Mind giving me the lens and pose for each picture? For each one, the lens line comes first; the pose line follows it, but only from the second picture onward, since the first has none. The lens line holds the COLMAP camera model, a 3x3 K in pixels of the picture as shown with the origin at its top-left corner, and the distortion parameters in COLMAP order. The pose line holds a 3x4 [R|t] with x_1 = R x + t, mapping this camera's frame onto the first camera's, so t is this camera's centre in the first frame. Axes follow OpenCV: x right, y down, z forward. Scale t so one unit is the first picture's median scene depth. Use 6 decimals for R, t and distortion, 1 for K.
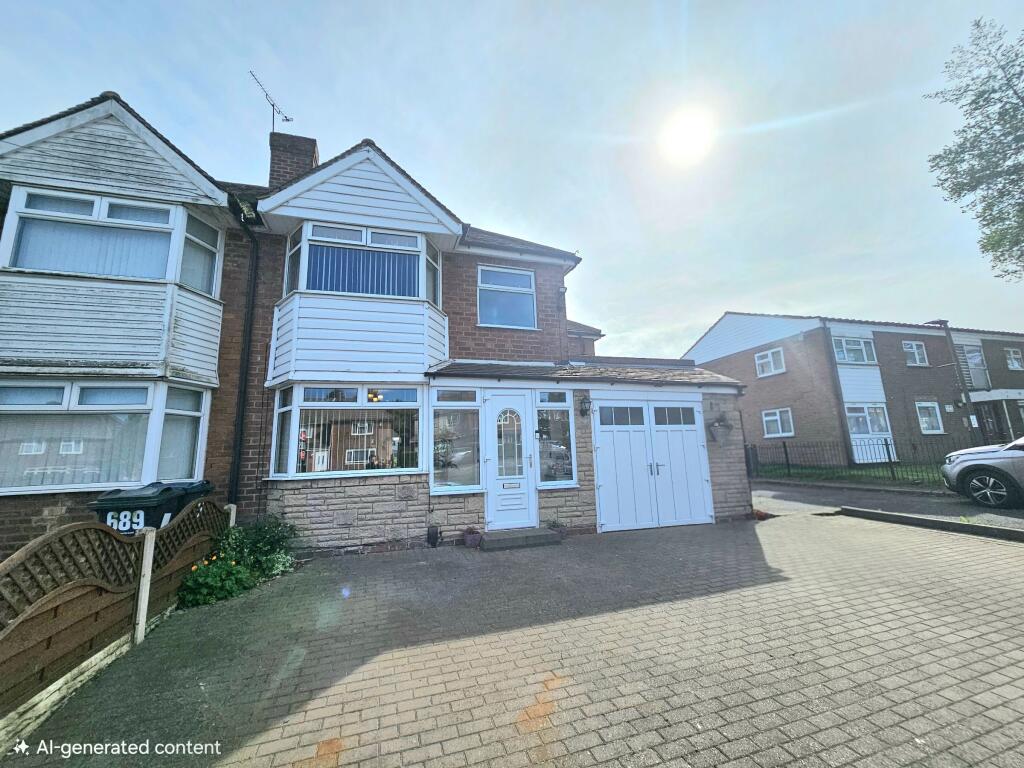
lens RADIAL K [[422.0, 0, 510.5], [0, 422.0, 374.4], [0, 0, 1]] dist [-0.001415, 0.000350]
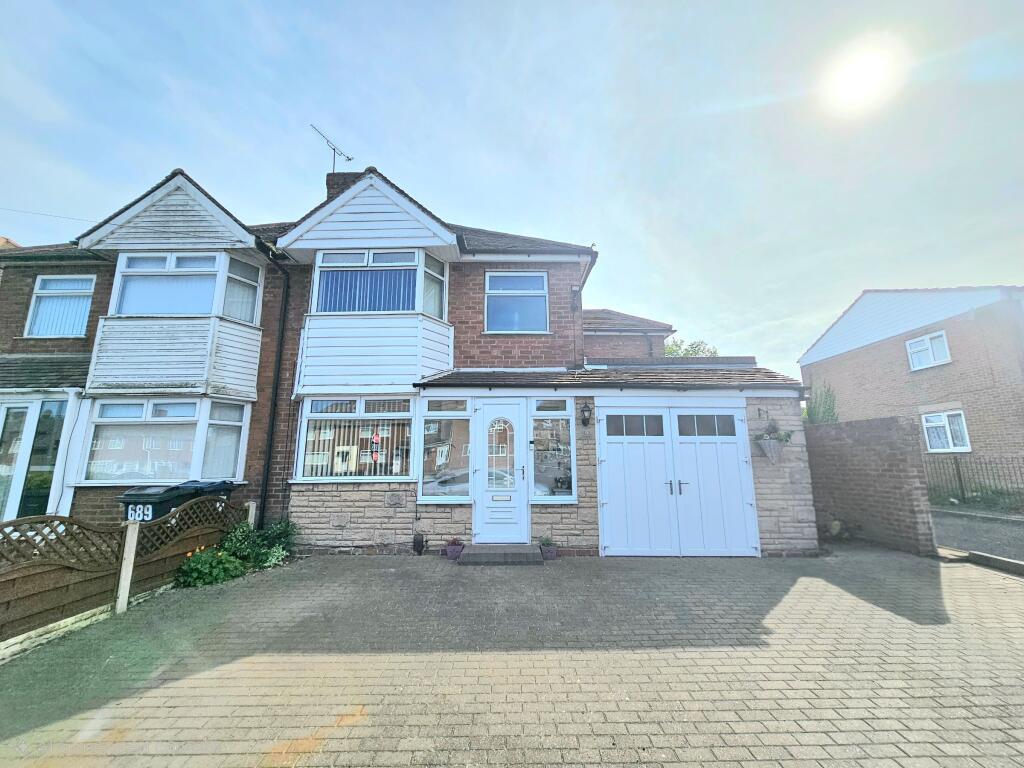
lens RADIAL K [[422.0, 0, 510.5], [0, 422.0, 374.4], [0, 0, 1]] dist [-0.001415, 0.000350]
pose [[0.951704, -0.032395, -0.305302, 0.347435], [0.031705, 0.999471, -0.007220, -0.012260], [0.305374, -0.002808, 0.952228, 0.094715]]
